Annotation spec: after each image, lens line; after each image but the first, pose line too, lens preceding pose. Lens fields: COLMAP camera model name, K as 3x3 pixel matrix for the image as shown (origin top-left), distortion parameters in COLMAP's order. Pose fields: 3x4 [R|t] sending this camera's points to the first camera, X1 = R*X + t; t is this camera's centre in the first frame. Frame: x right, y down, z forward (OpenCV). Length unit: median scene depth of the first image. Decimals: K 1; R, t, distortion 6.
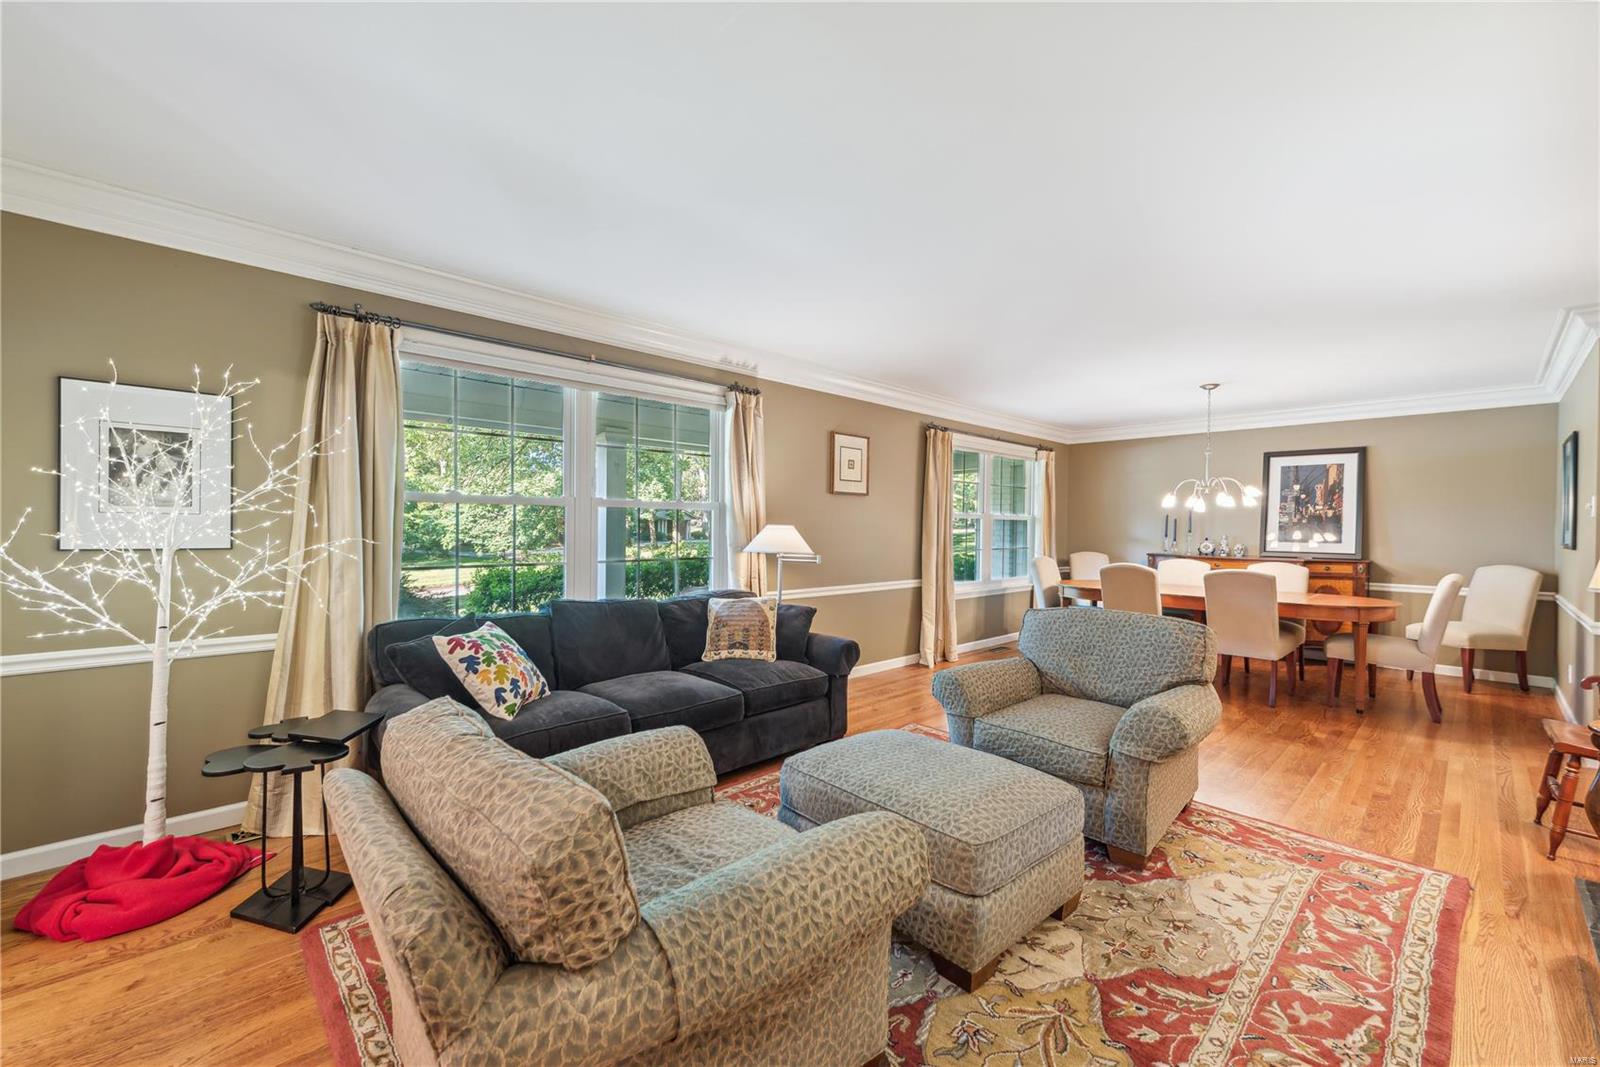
lens RADIAL K [[650.9, 0, 800.0], [0, 650.9, 533.5], [0, 0, 1]] dist [0.001587, 0.000146]
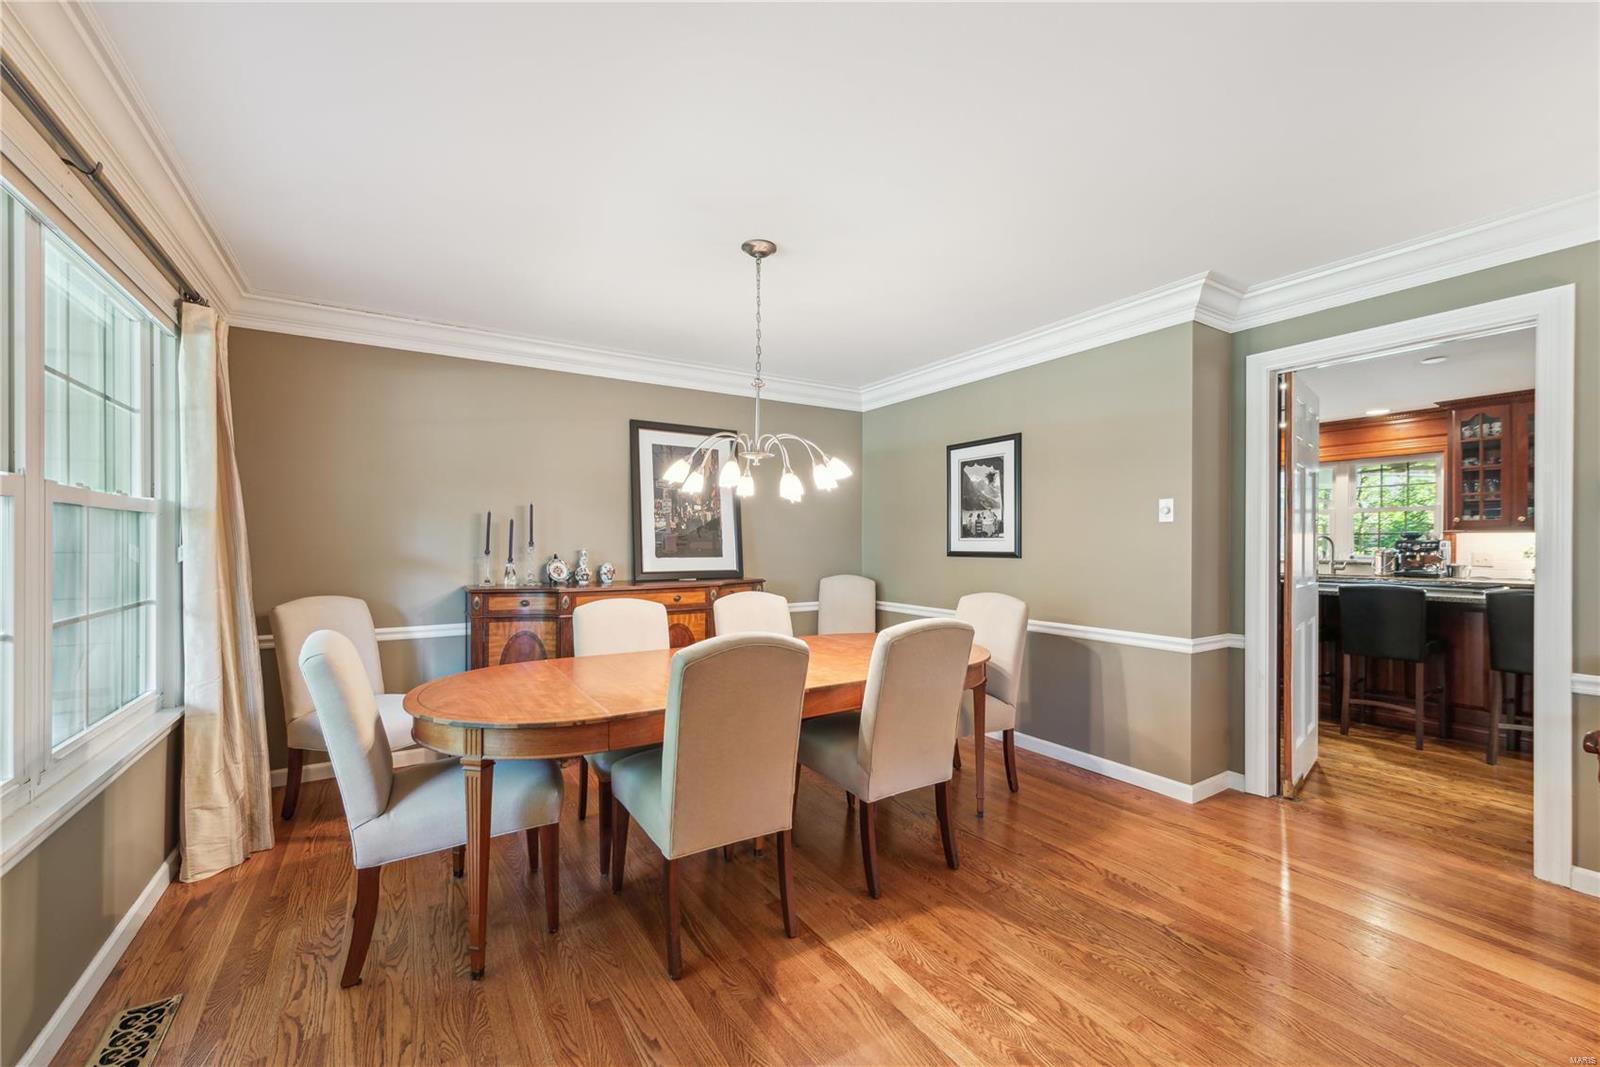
lens RADIAL K [[644.0, 0, 803.6], [0, 644.0, 548.0], [0, 0, 1]] dist [0.003477, 0.000259]
pose [[0.202226, -0.016492, 0.979200, 0.125299], [0.011221, 0.999832, 0.014522, -0.004563], [-0.979275, 0.008051, 0.202377, 0.723840]]
